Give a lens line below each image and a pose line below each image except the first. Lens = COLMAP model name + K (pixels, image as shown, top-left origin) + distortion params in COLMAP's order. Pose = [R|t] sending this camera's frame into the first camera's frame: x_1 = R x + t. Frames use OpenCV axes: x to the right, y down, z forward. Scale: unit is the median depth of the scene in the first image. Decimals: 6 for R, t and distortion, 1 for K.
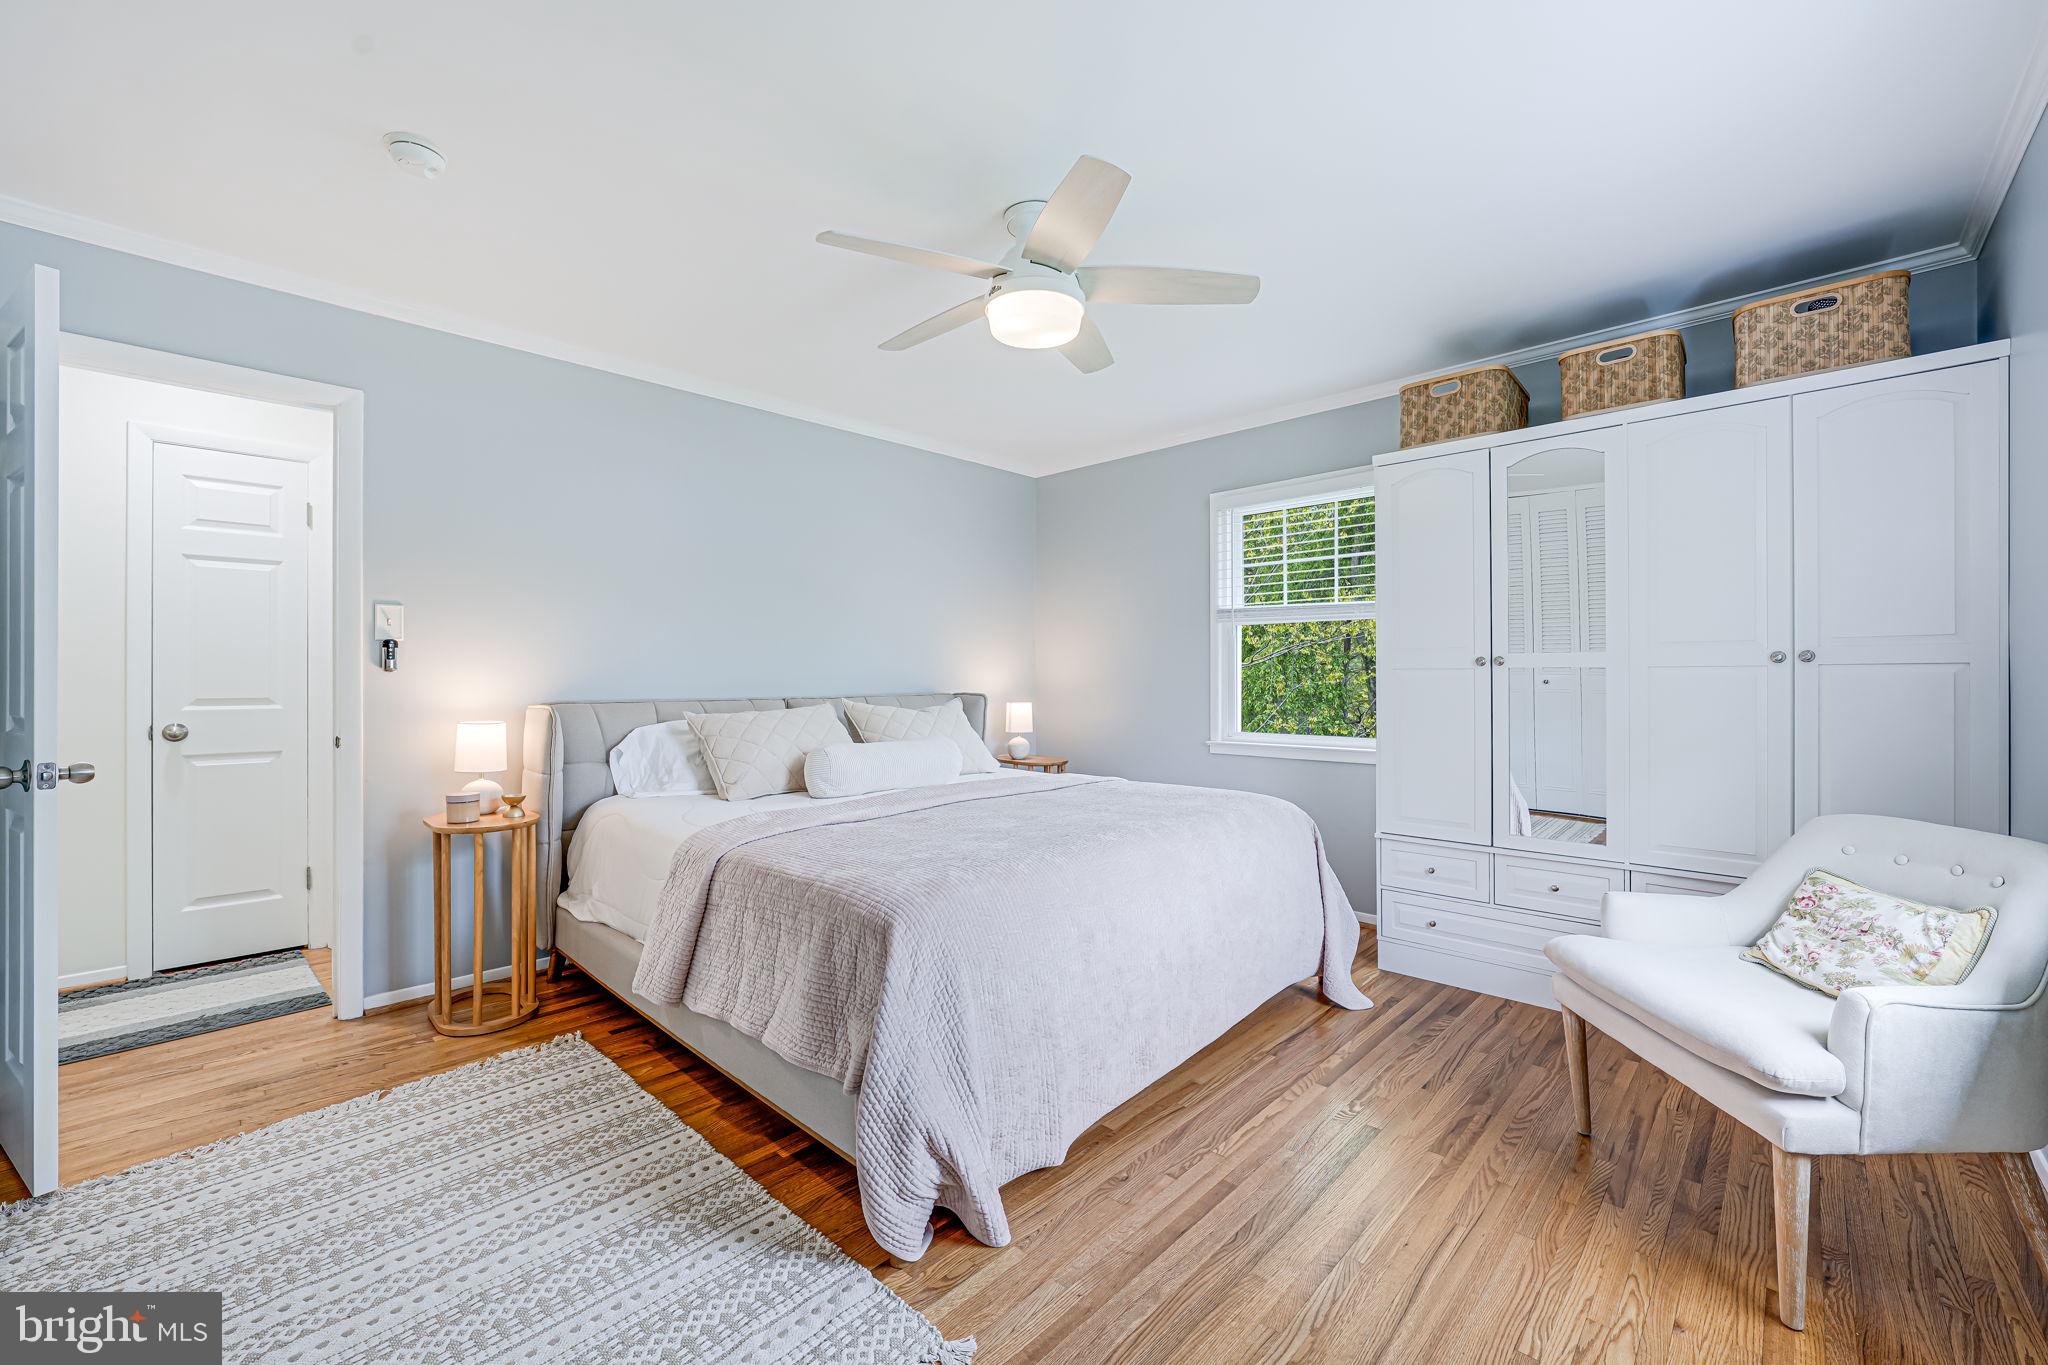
lens RADIAL K [[819.9, 0, 1013.2], [0, 819.9, 672.0], [0, 0, 1]] dist [-0.002160, 0.000007]
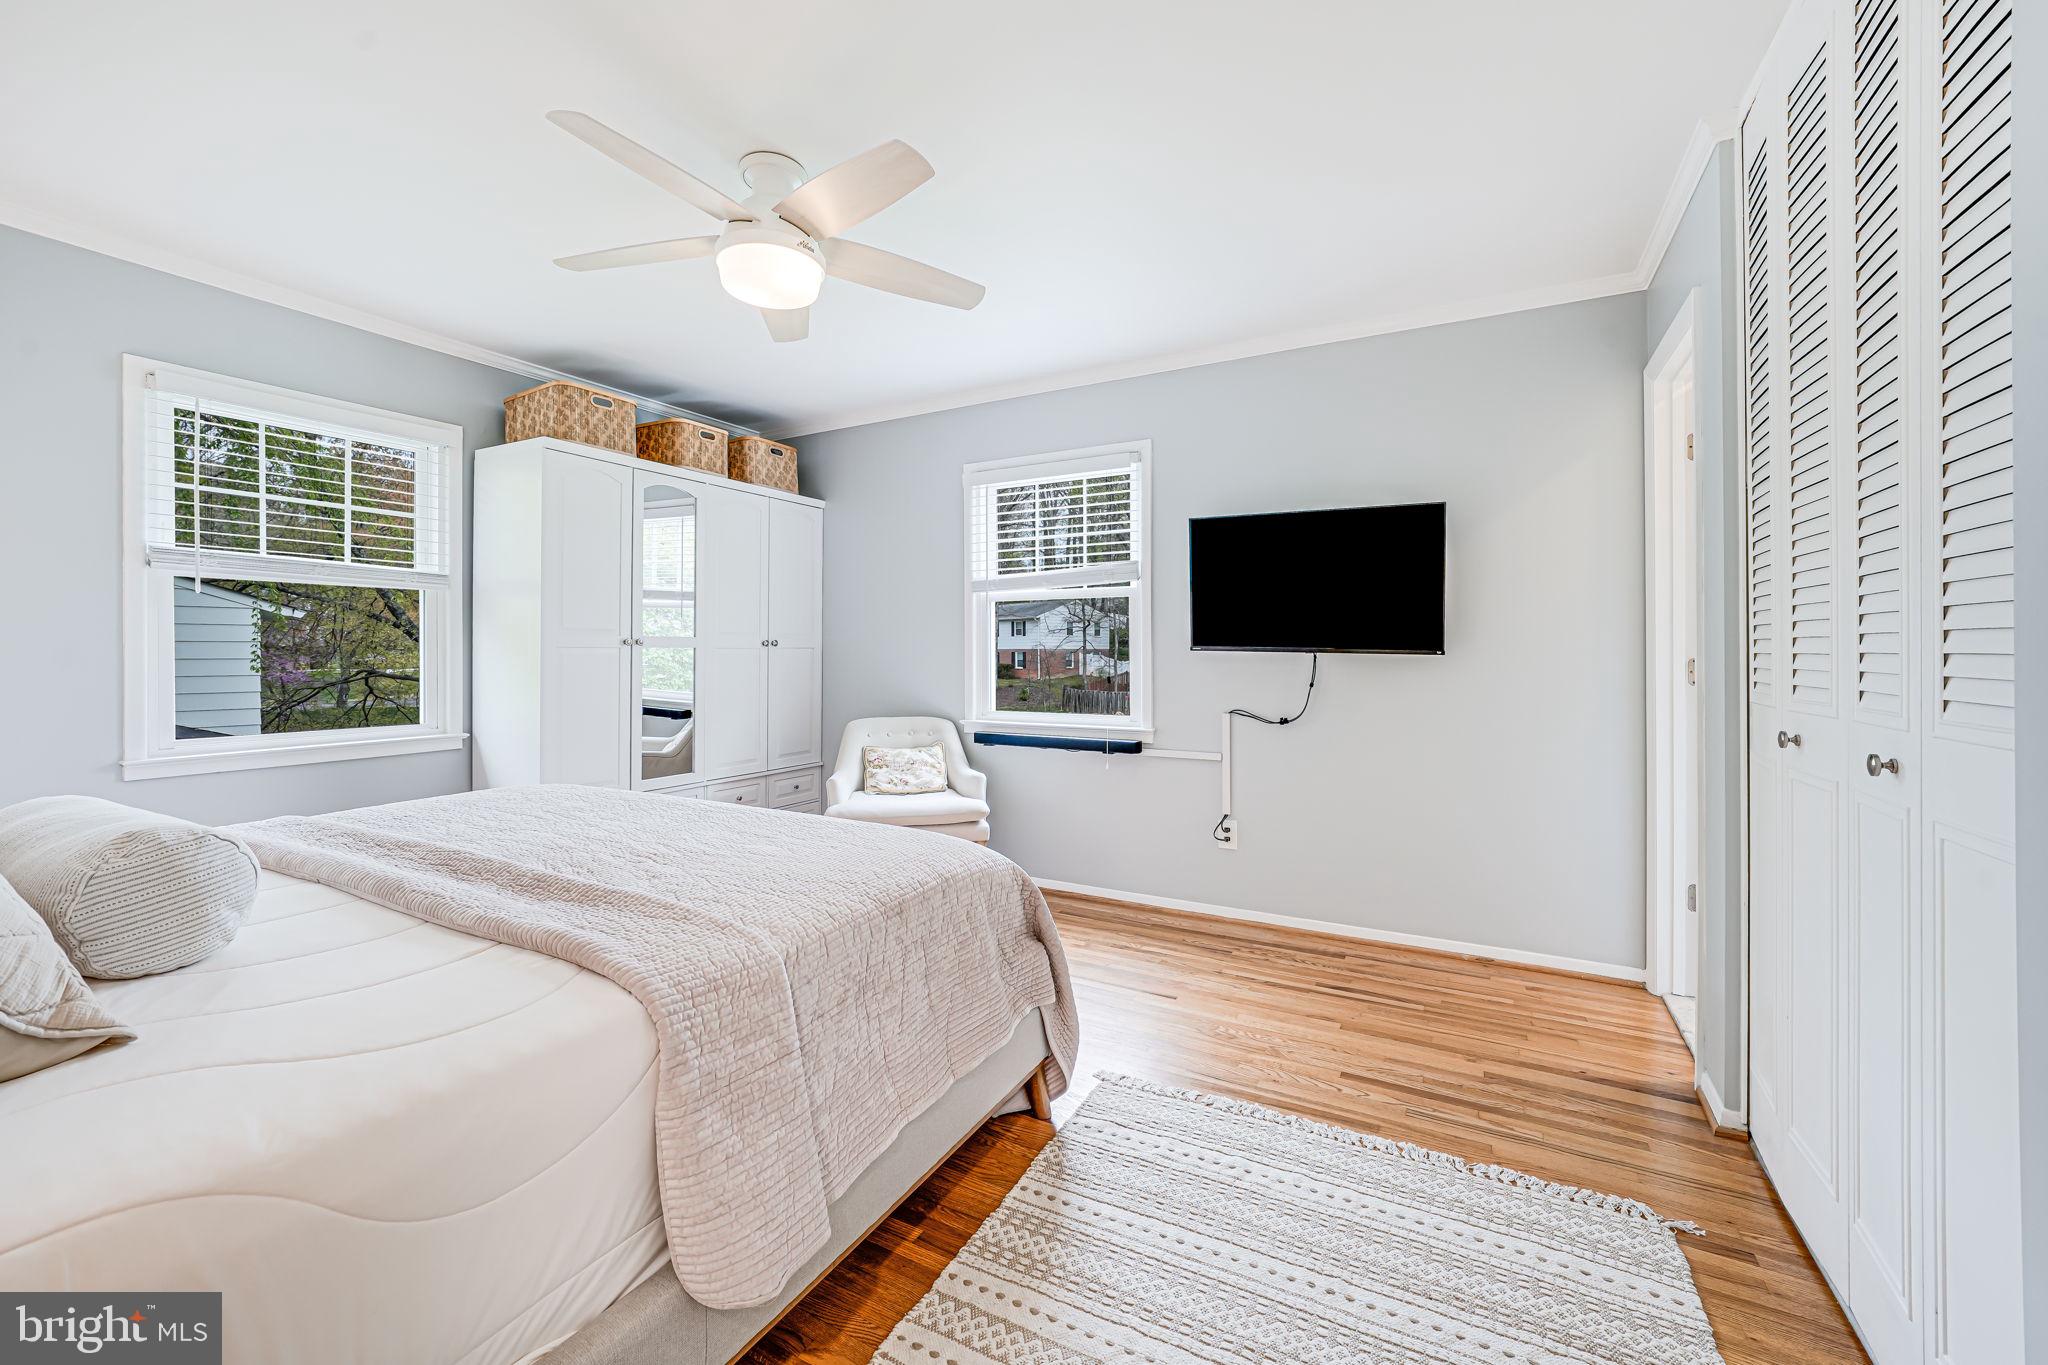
lens RADIAL K [[819.9, 0, 1013.2], [0, 819.9, 672.0], [0, 0, 1]] dist [-0.002160, 0.000007]
pose [[-0.257707, -0.014617, 0.966112, -0.834663], [-0.001006, 0.999889, 0.014860, 0.012979], [-0.966223, 0.002858, -0.257693, 0.857220]]
